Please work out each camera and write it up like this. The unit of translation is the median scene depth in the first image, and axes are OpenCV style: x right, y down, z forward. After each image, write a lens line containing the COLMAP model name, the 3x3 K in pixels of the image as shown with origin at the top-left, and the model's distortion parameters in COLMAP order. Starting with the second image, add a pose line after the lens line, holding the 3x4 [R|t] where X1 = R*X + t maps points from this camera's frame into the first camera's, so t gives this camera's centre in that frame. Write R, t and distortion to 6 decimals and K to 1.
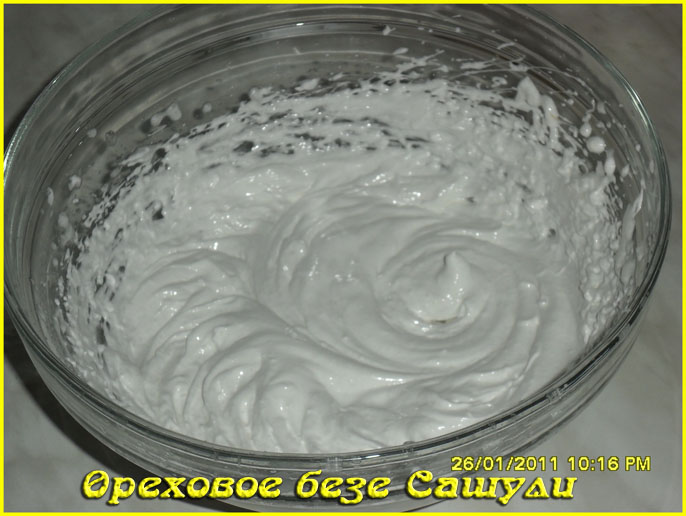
lens RADIAL K [[1245.0, 0, 342.7], [0, 1245.0, 257.9], [0, 0, 1]] dist [-0.065220, 0.000000]
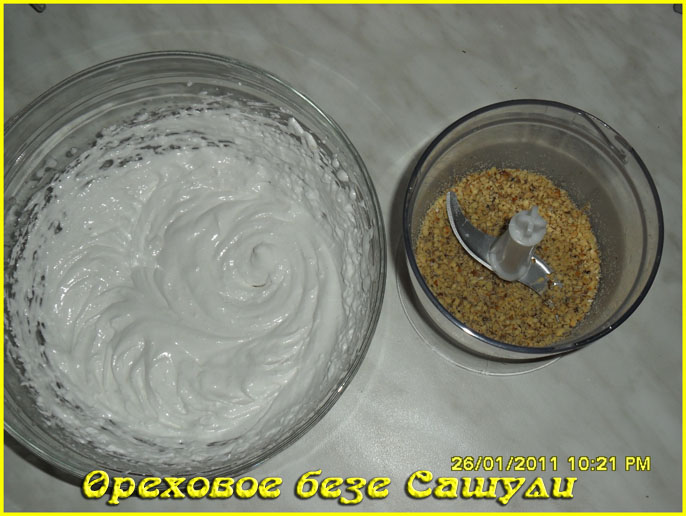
lens RADIAL K [[887.1, 0, 343.6], [0, 887.1, 258.1], [0, 0, 1]] dist [-0.135991, 0.000000]
pose [[0.988265, -0.144281, 0.050151, 0.124067], [0.105832, 0.883509, 0.456301, -0.428653], [-0.110144, -0.445639, 0.888411, 0.032954]]
